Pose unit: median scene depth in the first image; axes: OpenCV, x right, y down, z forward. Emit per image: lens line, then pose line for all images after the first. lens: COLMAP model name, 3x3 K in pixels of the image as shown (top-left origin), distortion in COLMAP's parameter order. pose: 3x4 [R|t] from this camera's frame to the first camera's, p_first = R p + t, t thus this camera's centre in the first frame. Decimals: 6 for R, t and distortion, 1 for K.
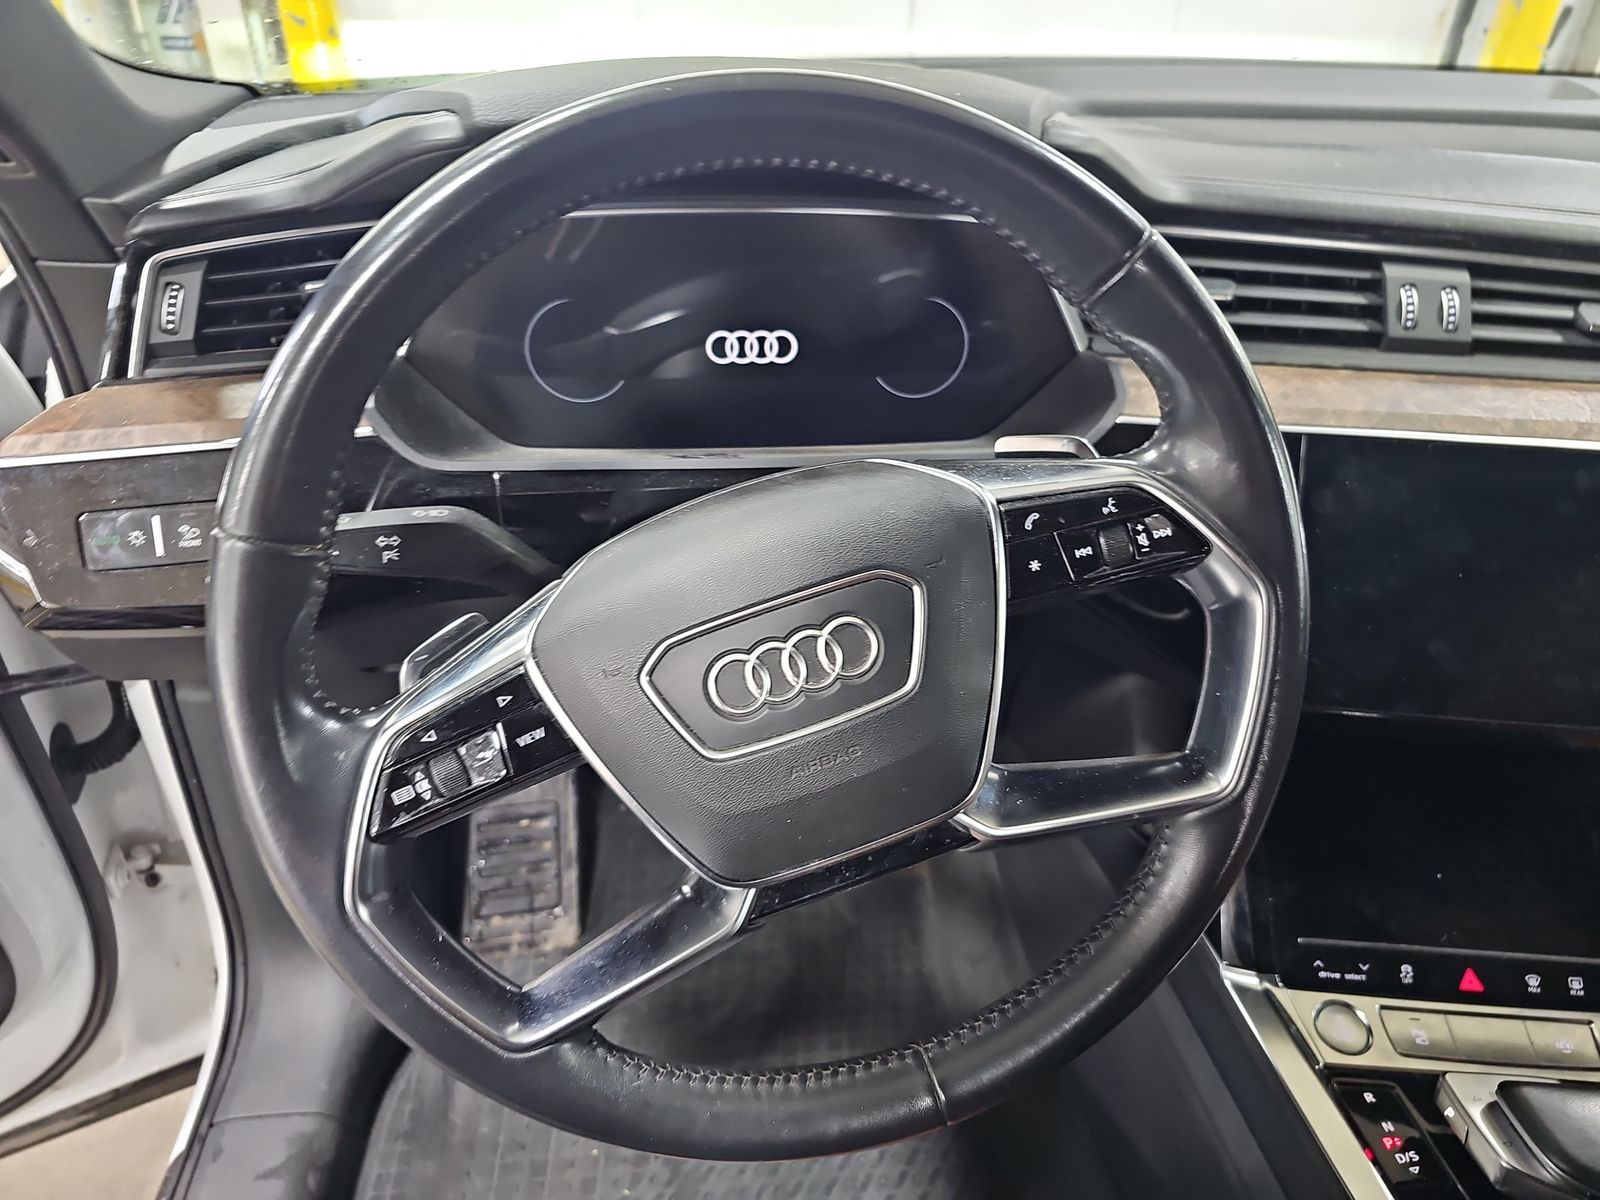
lens RADIAL K [[1069.3, 0, 798.6], [0, 1069.3, 597.2], [0, 0, 1]] dist [0.001484, -0.004365]
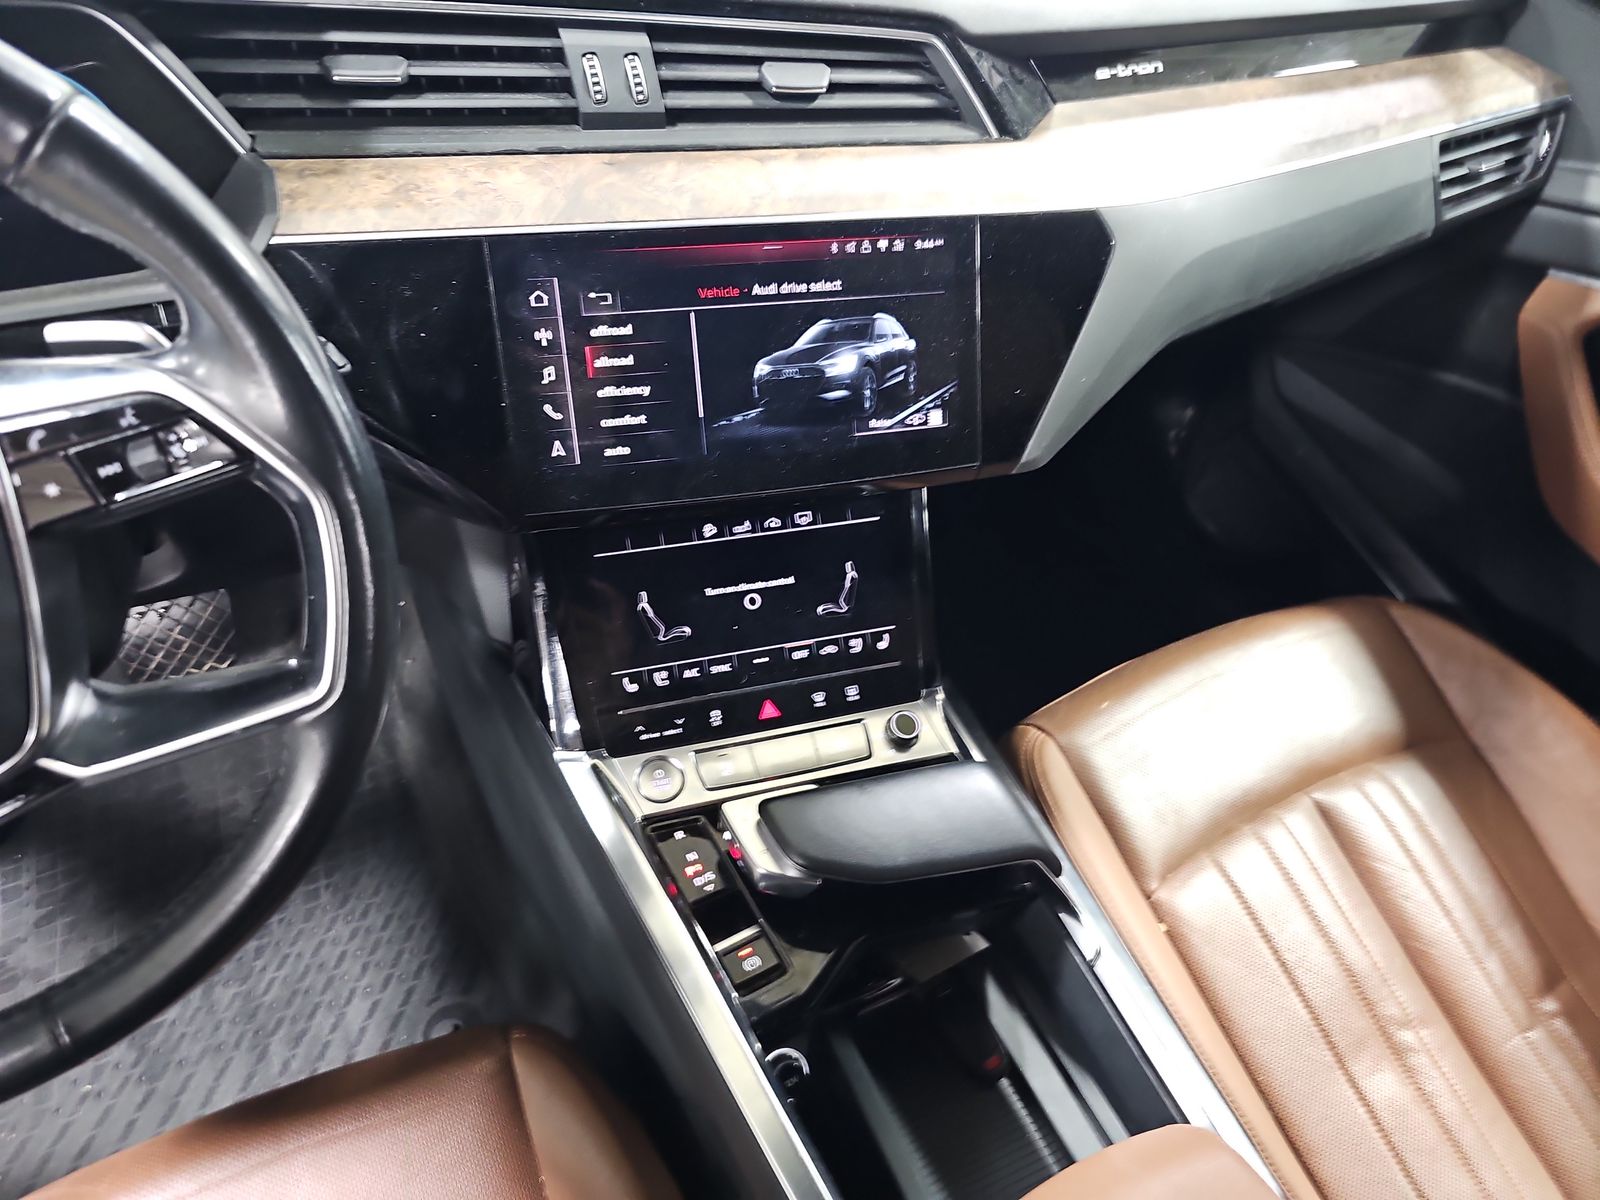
lens RADIAL K [[1069.3, 0, 797.1], [0, 1069.3, 595.8], [0, 0, 1]] dist [0.001484, -0.004365]
pose [[0.927654, -0.213002, 0.306737, 0.342916], [0.134105, 0.956602, 0.258706, -0.050593], [-0.348530, -0.198855, 0.915960, -0.032294]]
